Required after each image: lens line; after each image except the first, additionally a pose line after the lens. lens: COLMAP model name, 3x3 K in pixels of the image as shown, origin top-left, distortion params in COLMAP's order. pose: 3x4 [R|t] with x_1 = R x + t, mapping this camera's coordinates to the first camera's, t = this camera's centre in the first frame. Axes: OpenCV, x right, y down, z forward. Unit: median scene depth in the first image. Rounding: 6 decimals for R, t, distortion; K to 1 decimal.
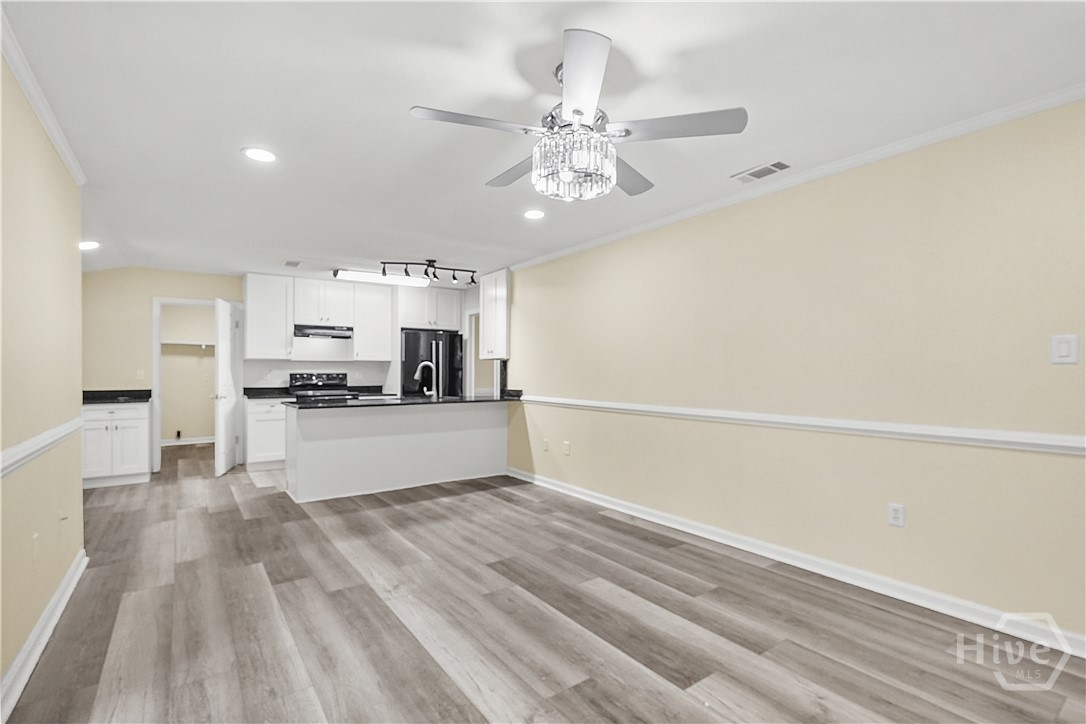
lens RADIAL K [[496.2, 0, 536.2], [0, 496.2, 377.1], [0, 0, 1]] dist [-0.017041, 0.000064]
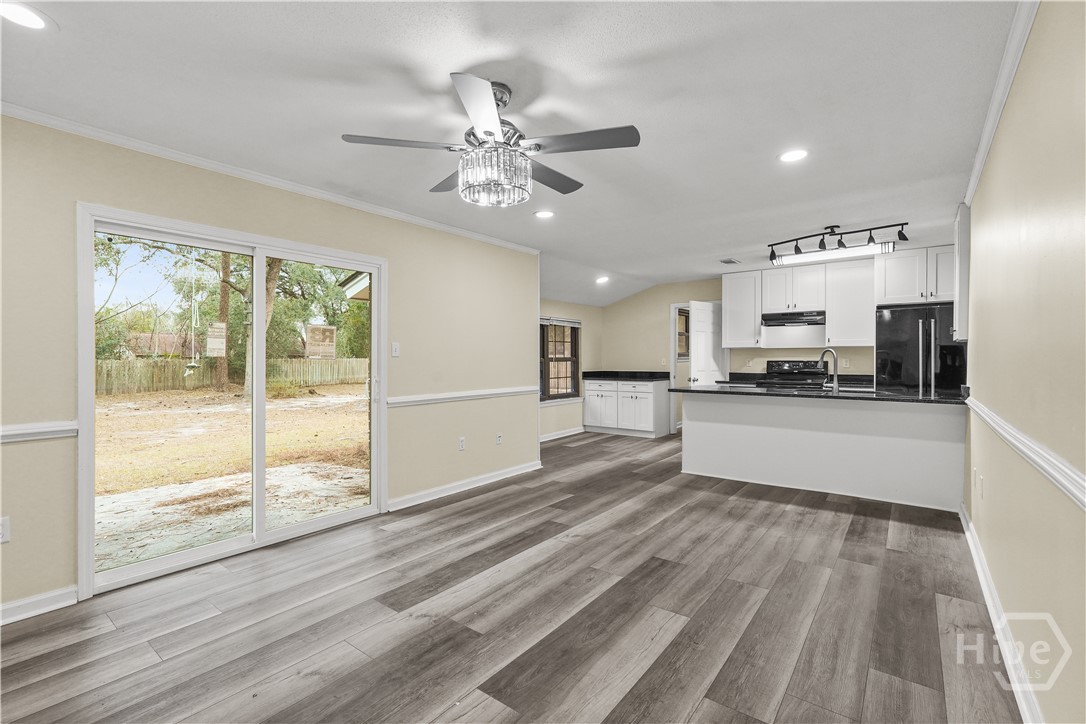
lens RADIAL K [[483.8, 0, 536.7], [0, 483.8, 361.0], [0, 0, 1]] dist [-0.008636, 0.005745]
pose [[0.284370, 0.003474, -0.958708, 0.695915], [-0.007696, 0.999969, 0.001340, -0.008812], [0.958684, 0.006998, 0.284388, 0.465619]]
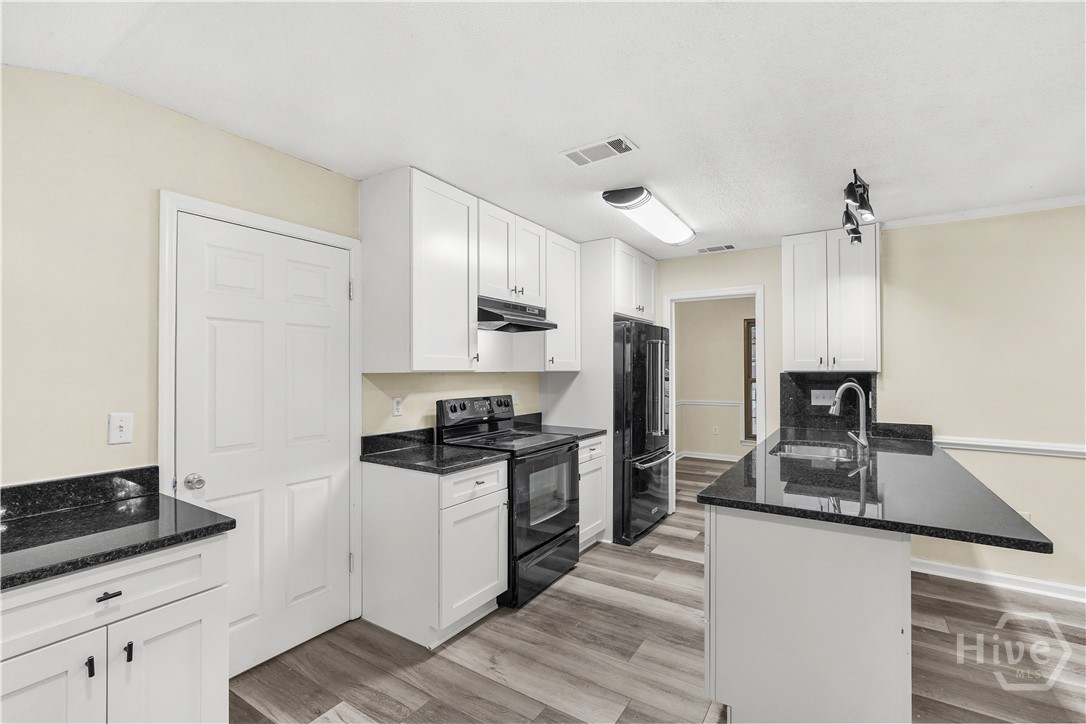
lens RADIAL K [[511.1, 0, 543.0], [0, 511.1, 362.0], [0, 0, 1]] dist [-0.000514, 0.041688]
pose [[0.913883, 0.007290, 0.405911, -1.196947], [0.002443, 0.999722, -0.023454, -0.063262], [-0.405969, 0.022425, 0.913611, 1.015430]]
